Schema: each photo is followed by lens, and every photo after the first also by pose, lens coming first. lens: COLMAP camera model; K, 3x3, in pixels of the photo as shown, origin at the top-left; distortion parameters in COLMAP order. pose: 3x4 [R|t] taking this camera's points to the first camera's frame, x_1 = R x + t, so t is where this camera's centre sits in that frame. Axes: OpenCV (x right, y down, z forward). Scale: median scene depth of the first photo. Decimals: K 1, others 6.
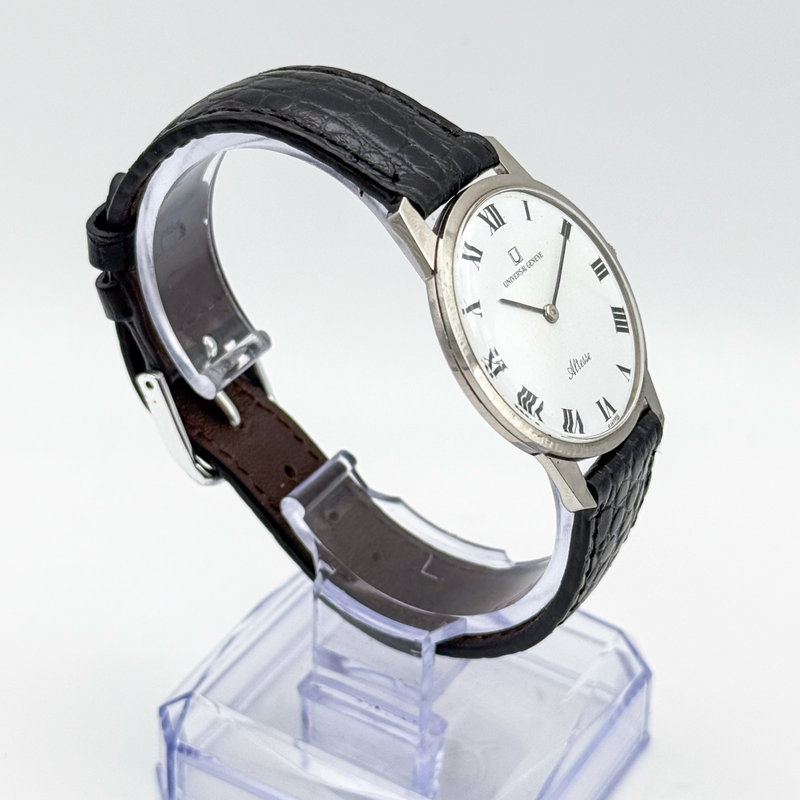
lens RADIAL K [[2091.4, 0, 400.0], [0, 2091.4, 400.0], [0, 0, 1]] dist [0.023379, 0.586578]
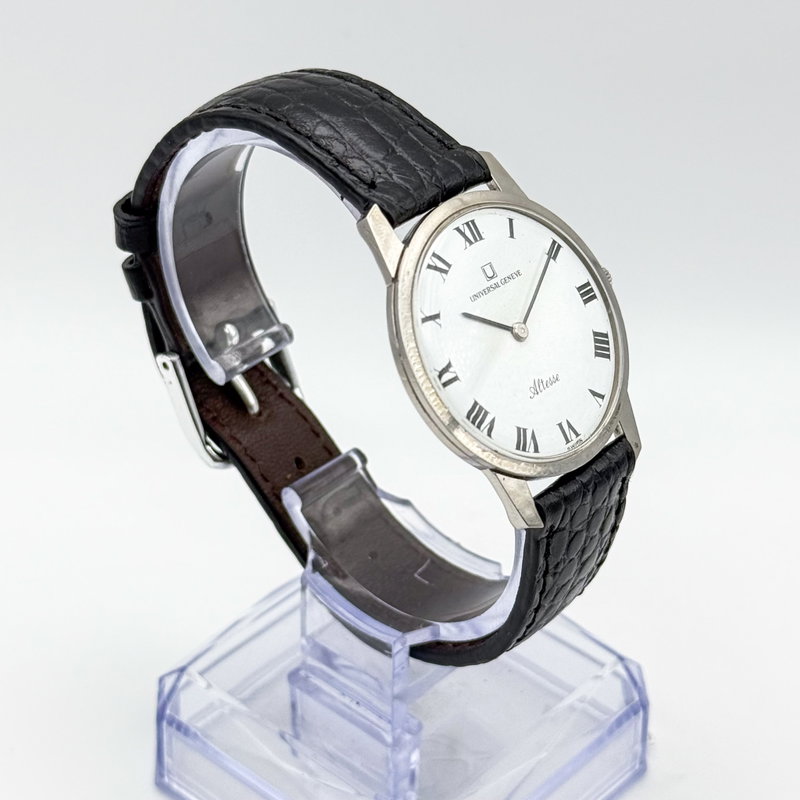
lens RADIAL K [[2091.4, 0, 400.0], [0, 2091.4, 400.0], [0, 0, 1]] dist [0.023379, 0.586578]
pose [[0.982463, 0.097859, -0.158712, 0.172550], [-0.098045, 0.995160, 0.006674, -0.009346], [0.158597, 0.009004, 0.987302, -0.003620]]
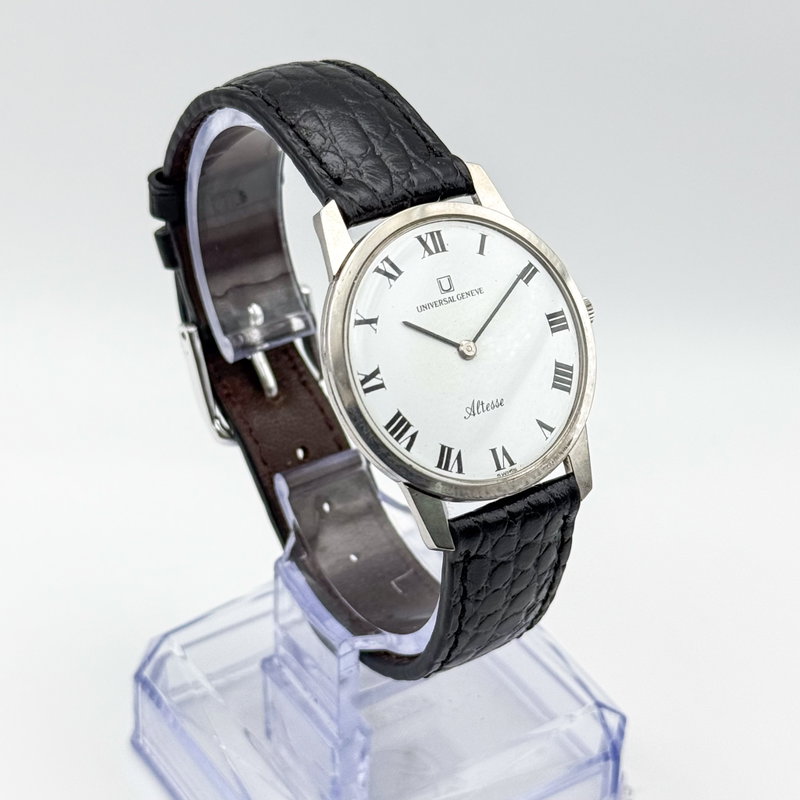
lens RADIAL K [[2091.4, 0, 400.0], [0, 2091.4, 400.0], [0, 0, 1]] dist [0.023379, 0.586578]
pose [[0.901179, 0.244609, -0.357831, 0.388545], [-0.246430, 0.968281, 0.041285, -0.049583], [0.356580, 0.050975, 0.932873, 0.068106]]
